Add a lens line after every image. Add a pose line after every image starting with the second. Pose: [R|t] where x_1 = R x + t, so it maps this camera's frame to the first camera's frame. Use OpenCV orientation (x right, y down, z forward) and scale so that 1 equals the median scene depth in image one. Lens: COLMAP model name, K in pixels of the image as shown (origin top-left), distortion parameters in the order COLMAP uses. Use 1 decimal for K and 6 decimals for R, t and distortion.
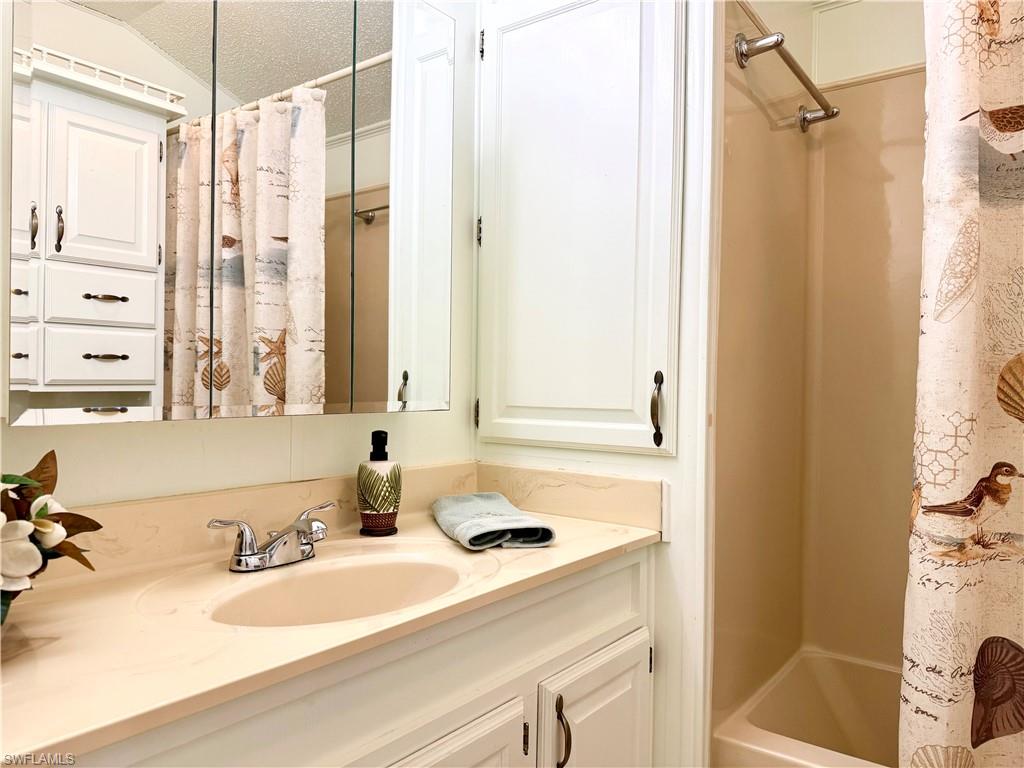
lens RADIAL K [[729.3, 0, 518.5], [0, 729.3, 381.3], [0, 0, 1]] dist [0.087179, -0.210532]
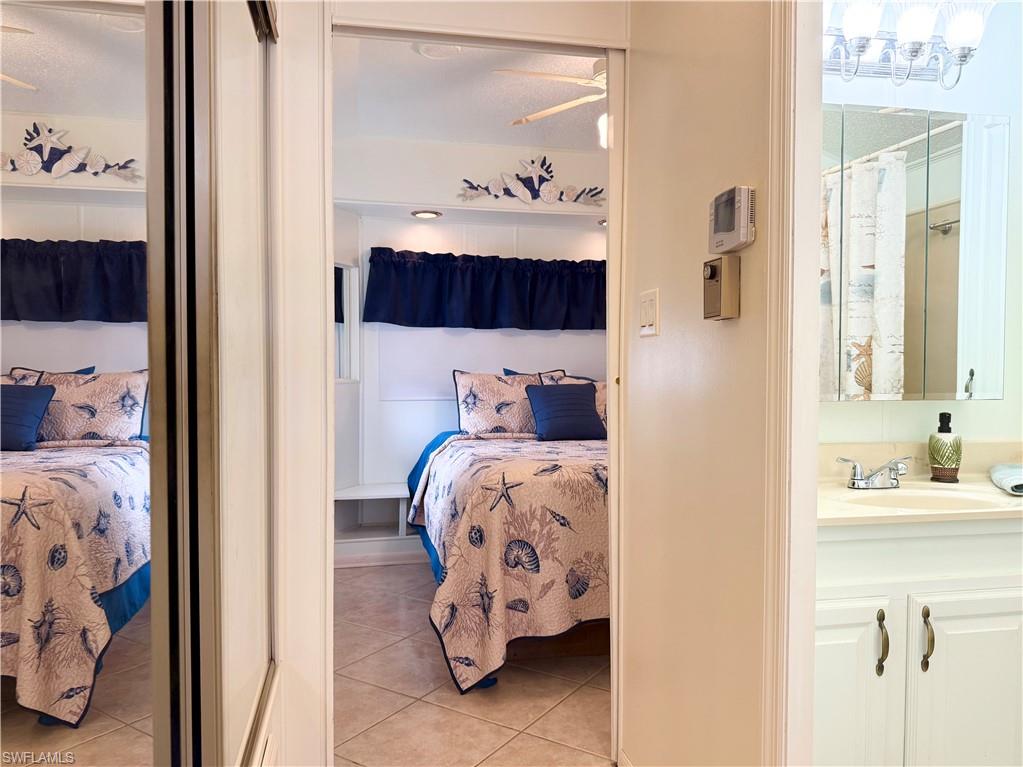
lens RADIAL K [[752.6, 0, 542.7], [0, 752.6, 388.1], [0, 0, 1]] dist [0.003378, -0.000219]
pose [[0.763881, 0.008256, -0.645305, 0.107232], [0.007769, 0.999728, 0.021987, -0.013571], [0.645311, -0.021809, 0.763609, -0.430151]]
